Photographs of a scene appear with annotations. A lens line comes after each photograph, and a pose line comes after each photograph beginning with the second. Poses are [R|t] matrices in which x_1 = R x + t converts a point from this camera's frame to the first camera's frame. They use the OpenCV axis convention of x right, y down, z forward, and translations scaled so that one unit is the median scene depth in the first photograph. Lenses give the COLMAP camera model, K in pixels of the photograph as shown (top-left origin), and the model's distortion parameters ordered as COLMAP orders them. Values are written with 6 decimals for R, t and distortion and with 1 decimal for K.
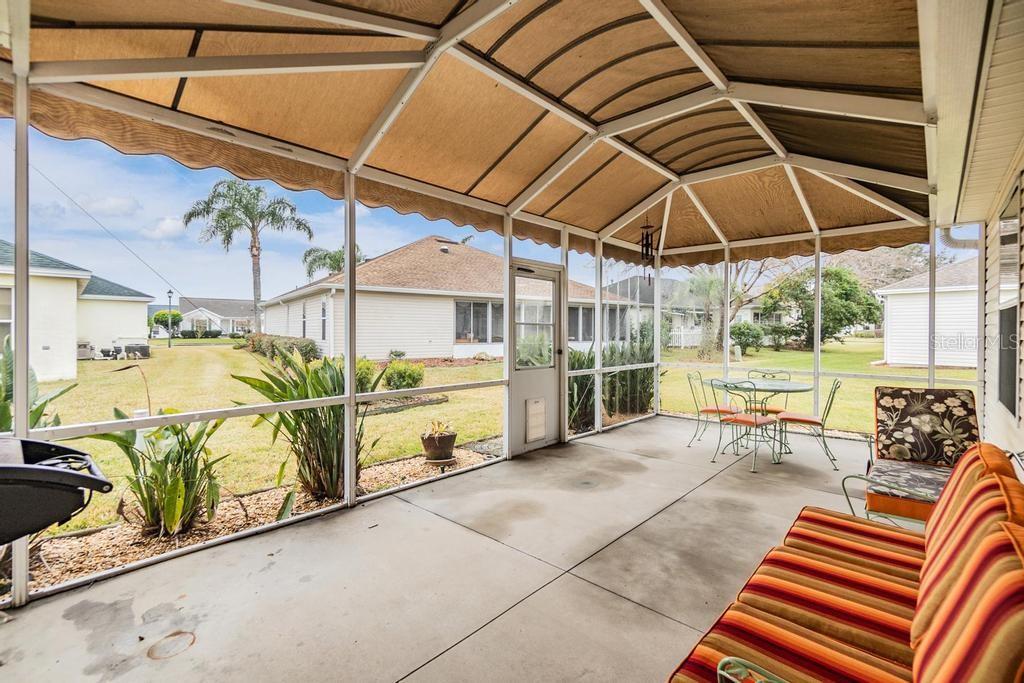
lens RADIAL K [[451.2, 0, 510.0], [0, 451.2, 331.6], [0, 0, 1]] dist [-0.003700, 0.000165]
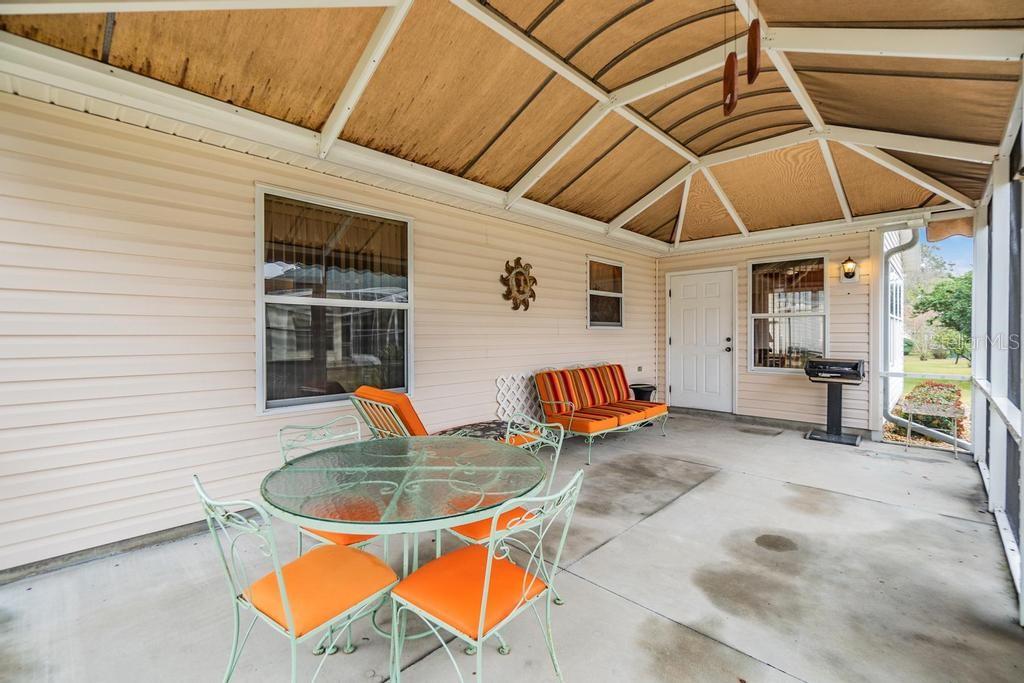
lens RADIAL K [[451.2, 0, 510.0], [0, 451.2, 331.6], [0, 0, 1]] dist [-0.003700, 0.000165]
pose [[-0.999949, -0.001071, 0.010014, 0.665026], [-0.001084, 0.999999, -0.001299, 0.007086], [-0.010013, -0.001310, -0.999949, 1.971624]]
